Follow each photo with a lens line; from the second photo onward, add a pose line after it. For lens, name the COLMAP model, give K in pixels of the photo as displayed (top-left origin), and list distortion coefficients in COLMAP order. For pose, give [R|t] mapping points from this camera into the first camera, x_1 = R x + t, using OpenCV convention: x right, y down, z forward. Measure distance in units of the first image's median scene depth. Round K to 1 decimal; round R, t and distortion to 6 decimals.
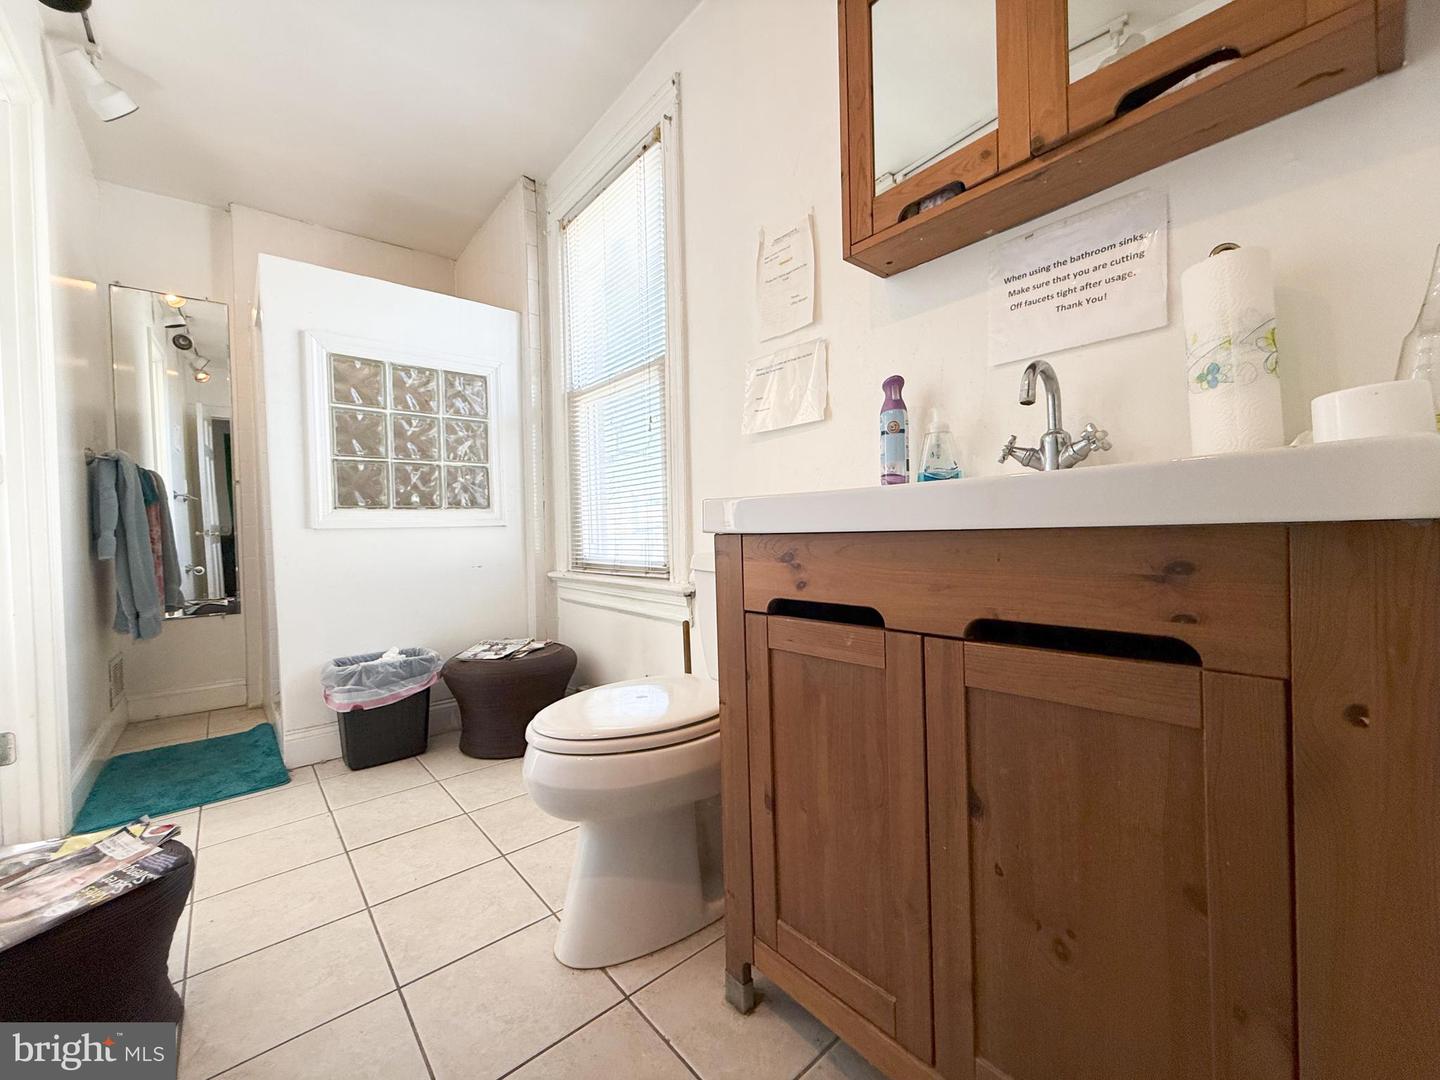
lens RADIAL K [[572.1, 0, 715.8], [0, 572.1, 539.3], [0, 0, 1]] dist [-0.001203, -0.000004]
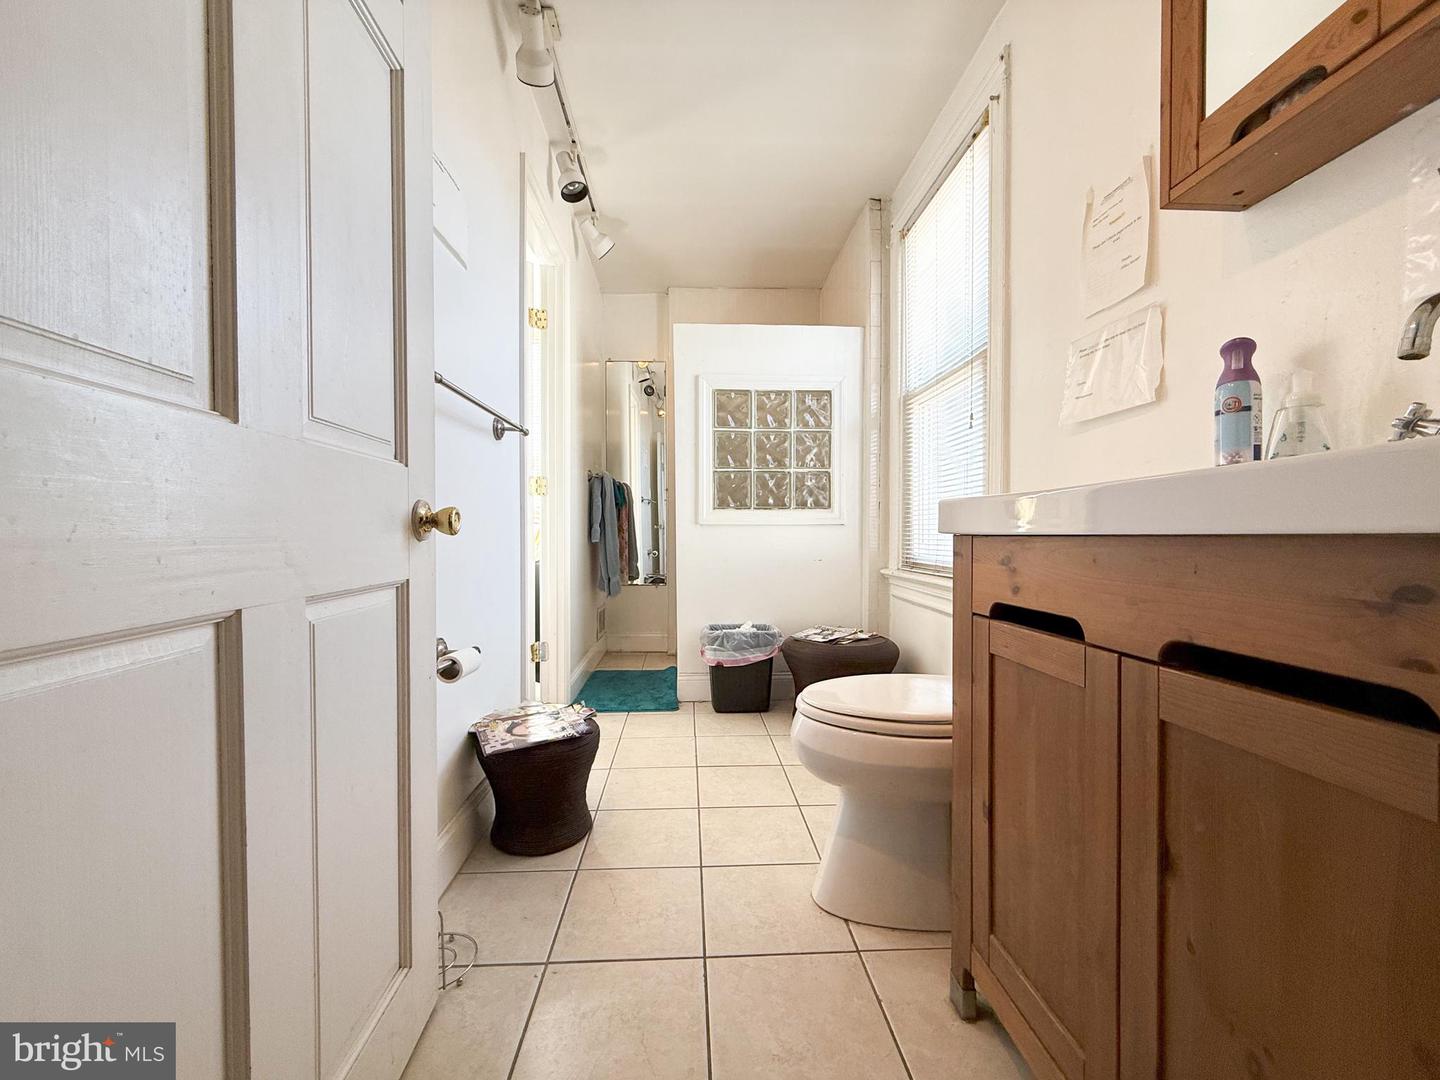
lens RADIAL K [[572.1, 0, 715.8], [0, 572.1, 539.3], [0, 0, 1]] dist [-0.001203, -0.000004]
pose [[0.791417, 0.031450, -0.610467, 0.141897], [-0.030886, 0.999457, 0.011449, 0.000052], [0.610496, 0.009794, 0.791959, -0.026937]]
